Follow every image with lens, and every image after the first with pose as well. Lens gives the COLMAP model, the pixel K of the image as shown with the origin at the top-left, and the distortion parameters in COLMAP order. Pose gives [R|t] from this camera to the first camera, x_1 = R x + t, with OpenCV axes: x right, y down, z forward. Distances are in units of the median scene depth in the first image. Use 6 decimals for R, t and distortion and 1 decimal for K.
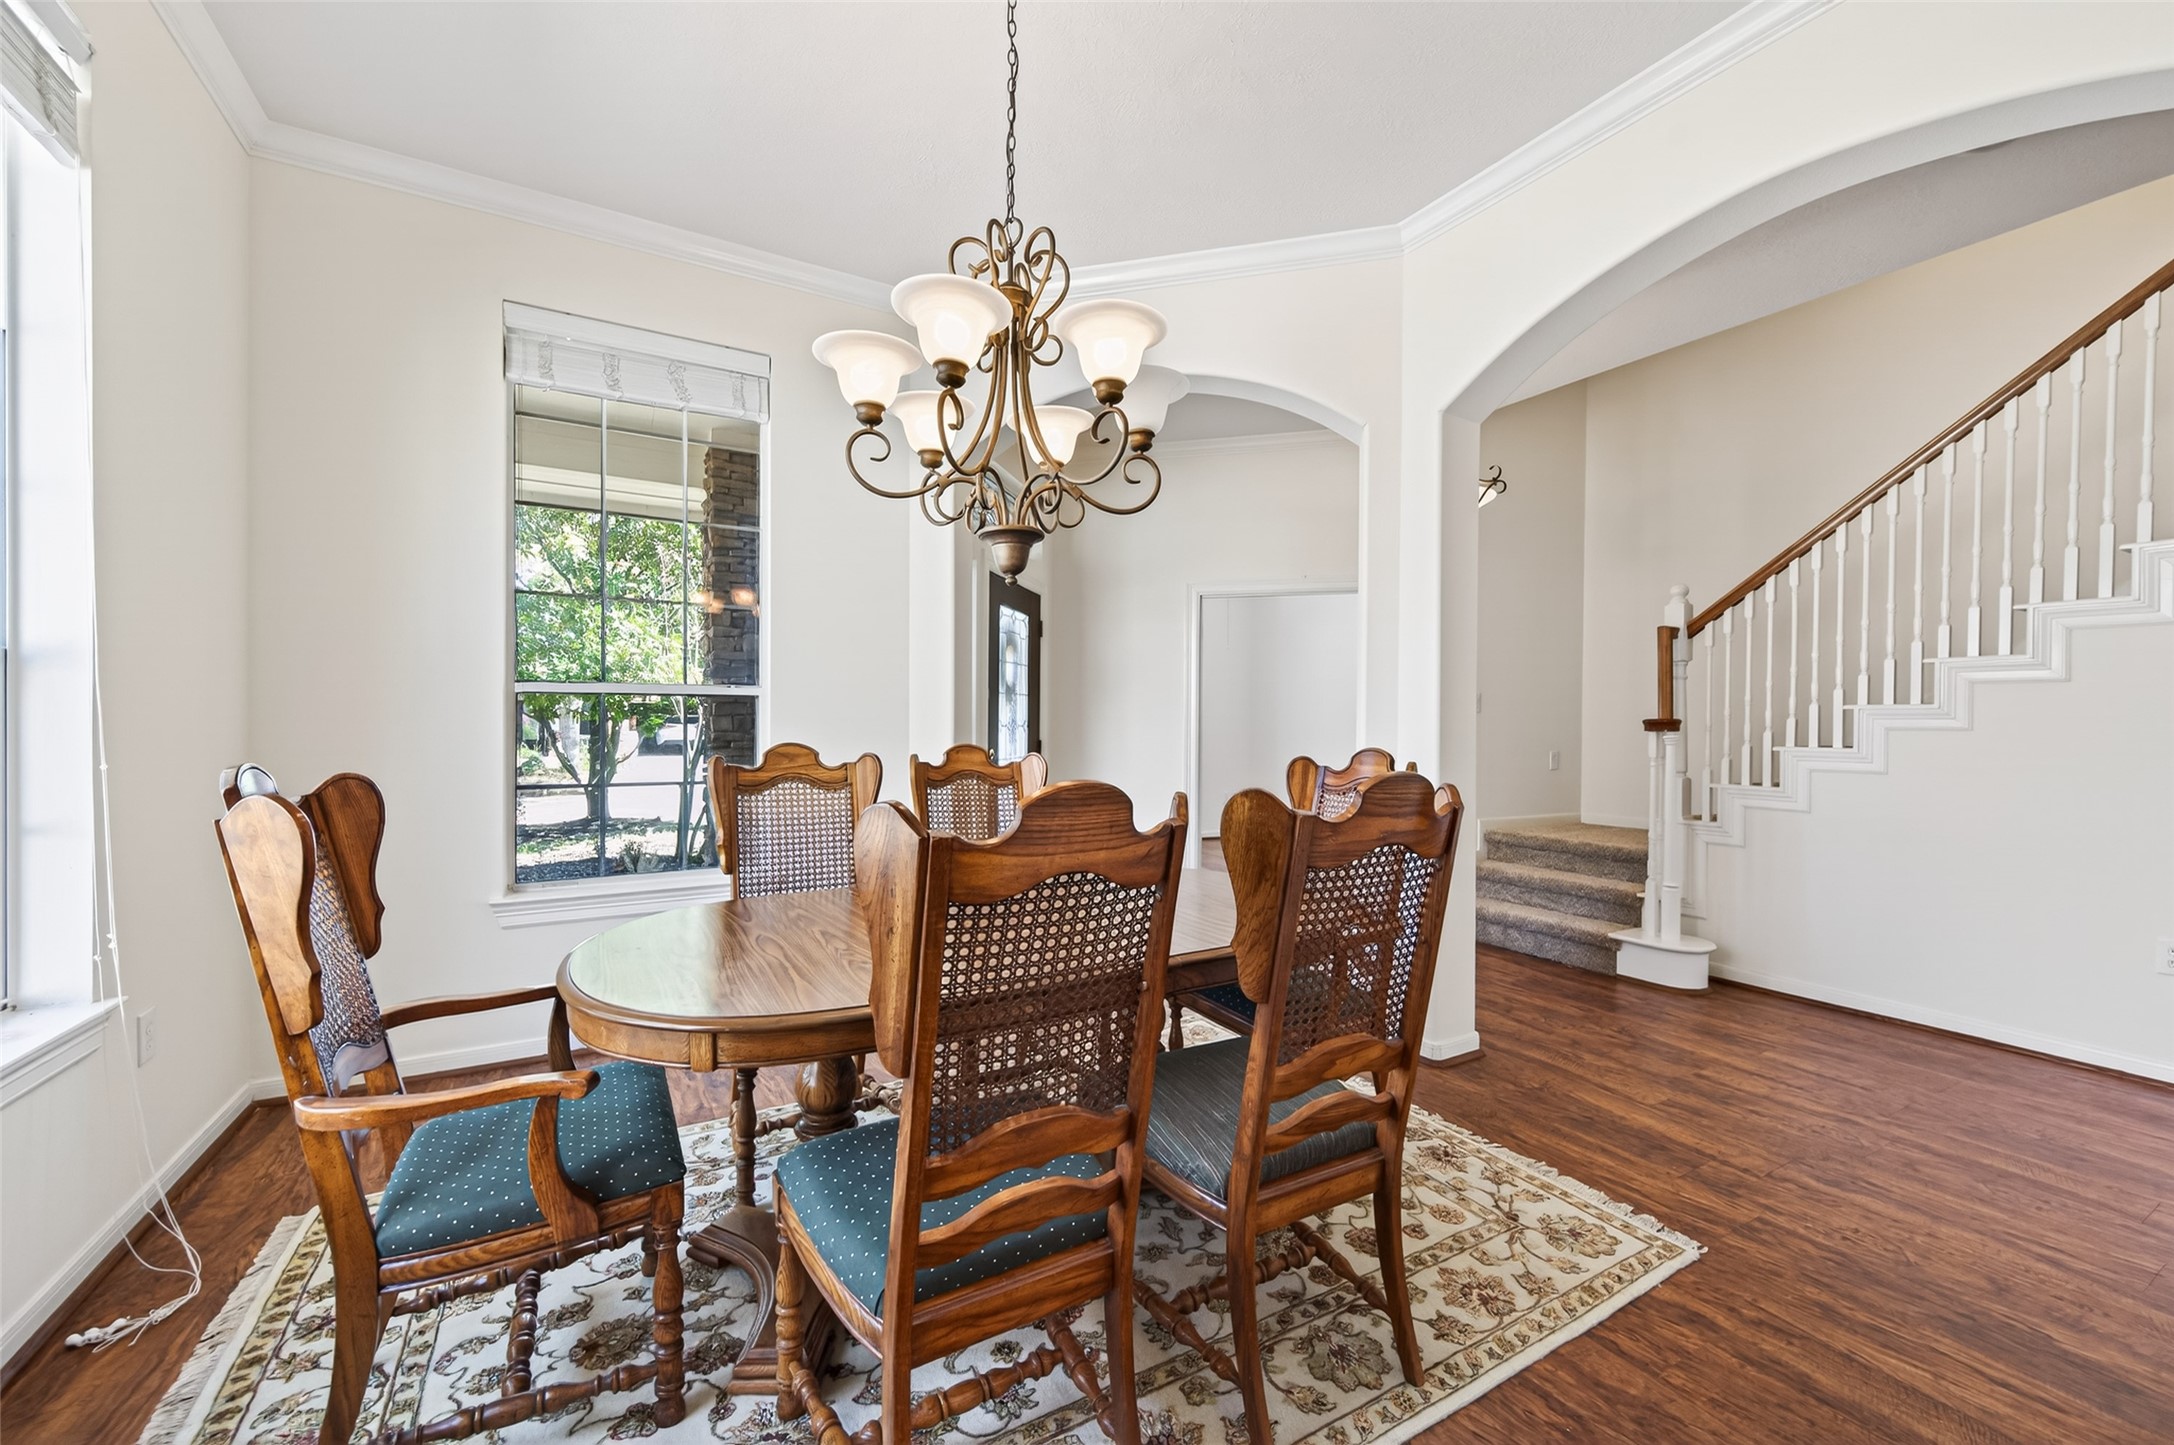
lens RADIAL K [[845.6, 0, 1095.5], [0, 845.6, 743.2], [0, 0, 1]] dist [0.005364, -0.002073]
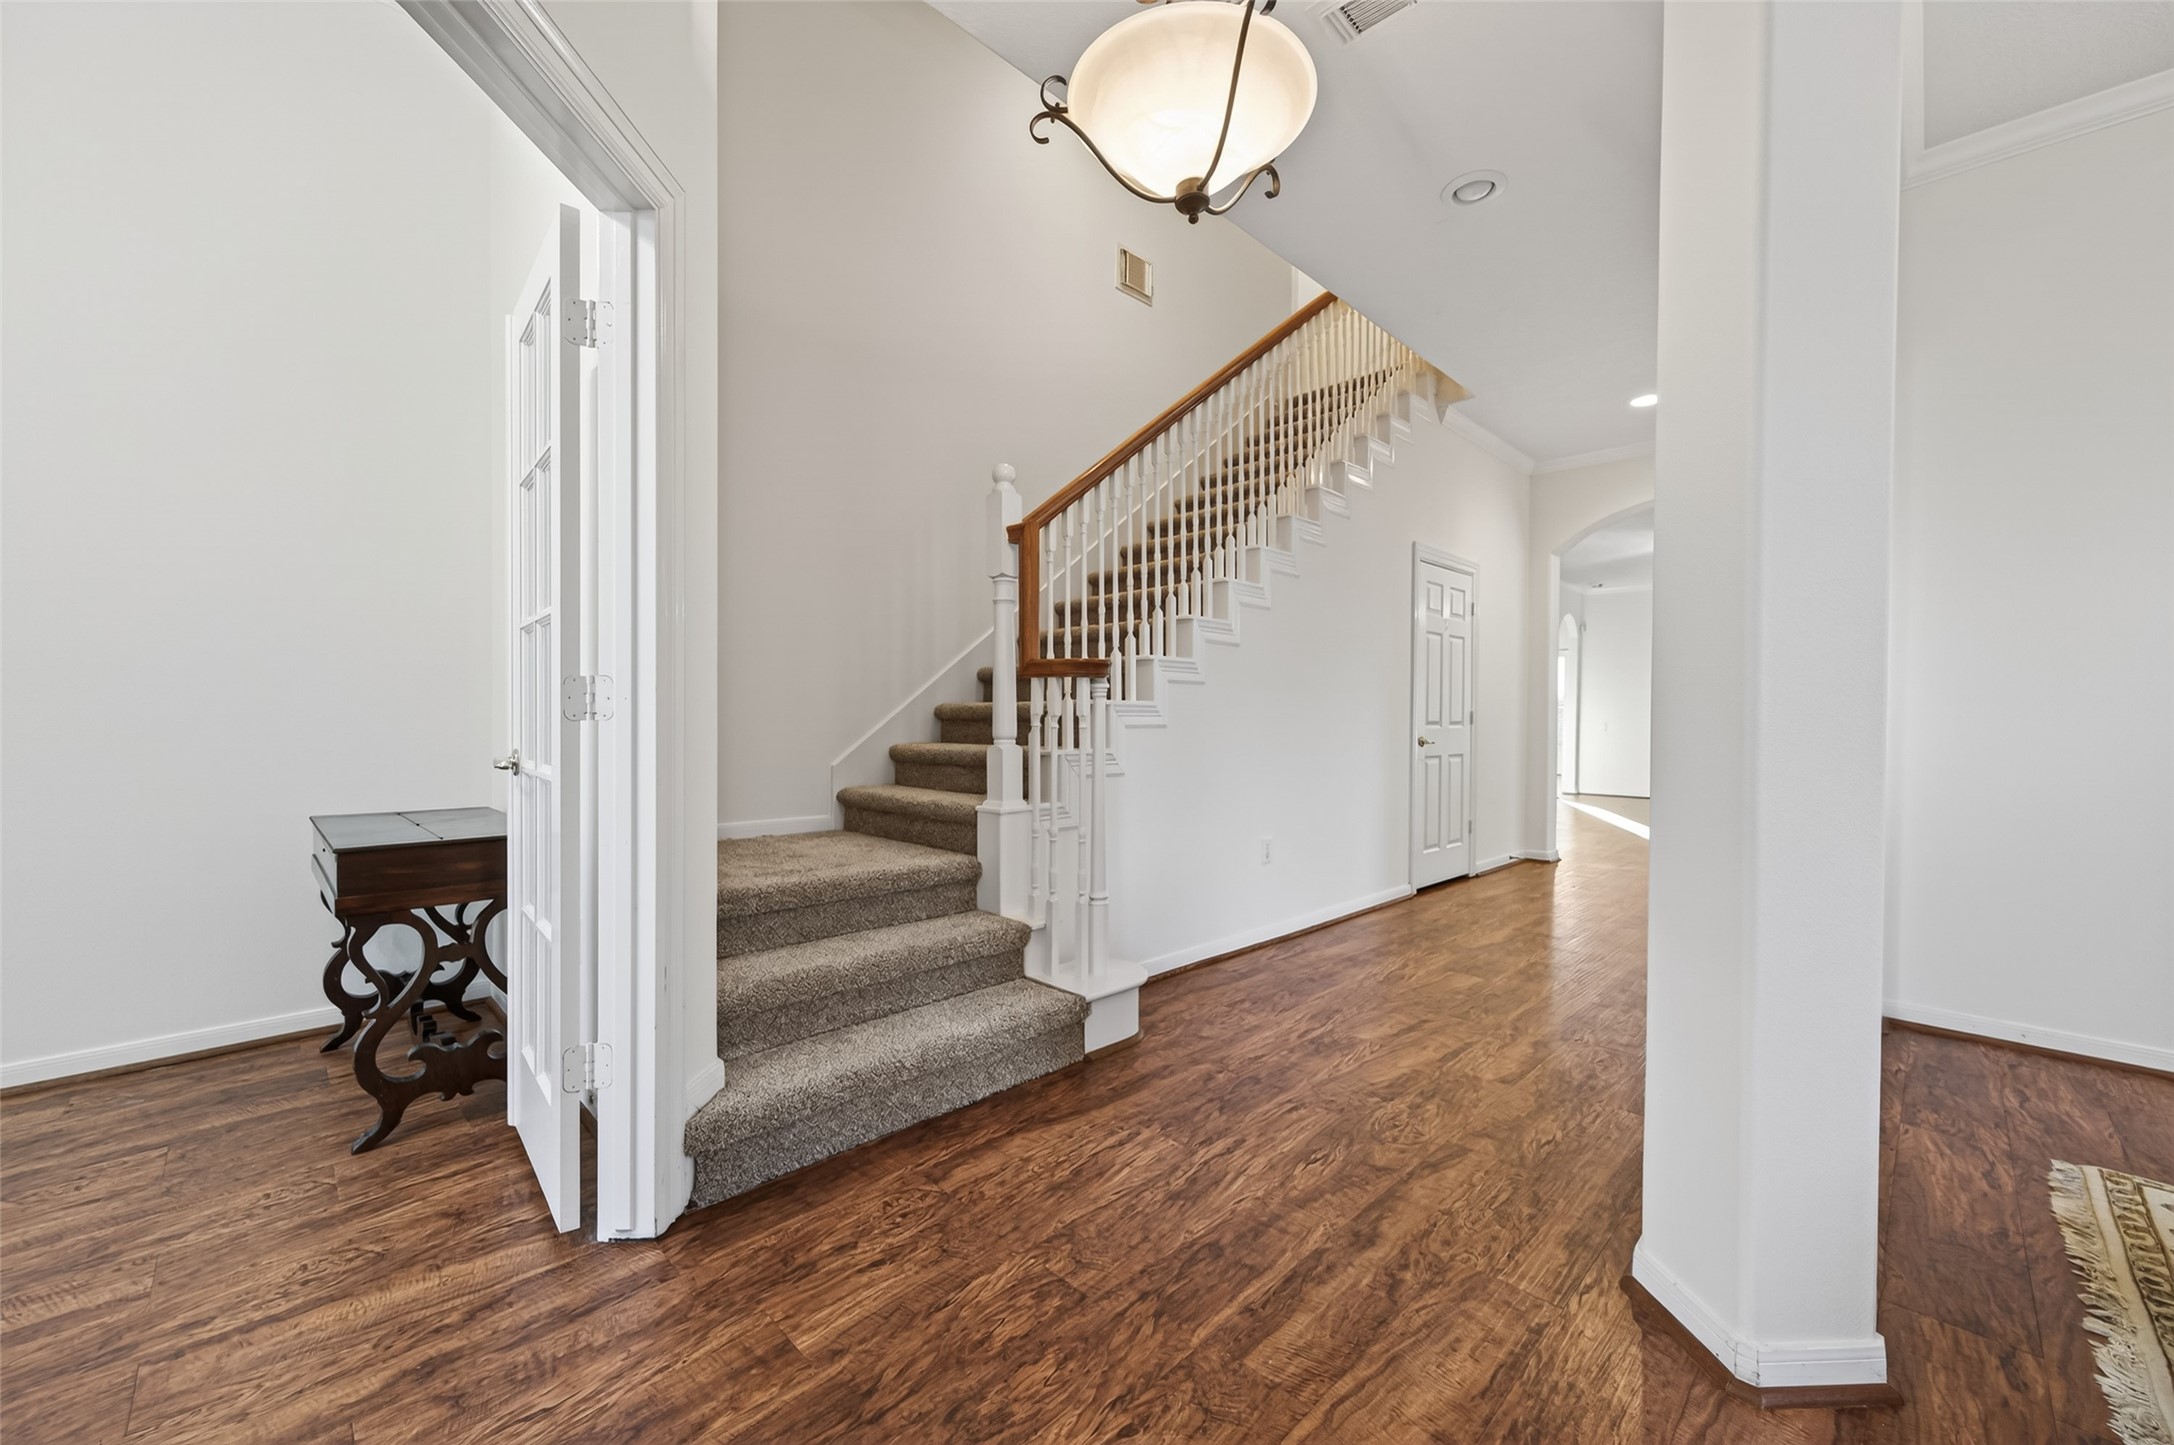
lens RADIAL K [[845.6, 0, 1088.7], [0, 845.6, 718.0], [0, 0, 1]] dist [0.005364, -0.002073]
pose [[-0.244015, -0.014283, 0.969666, -0.003325], [0.009848, 0.999803, 0.017205, 0.008346], [-0.969721, 0.013748, -0.243827, 1.469469]]
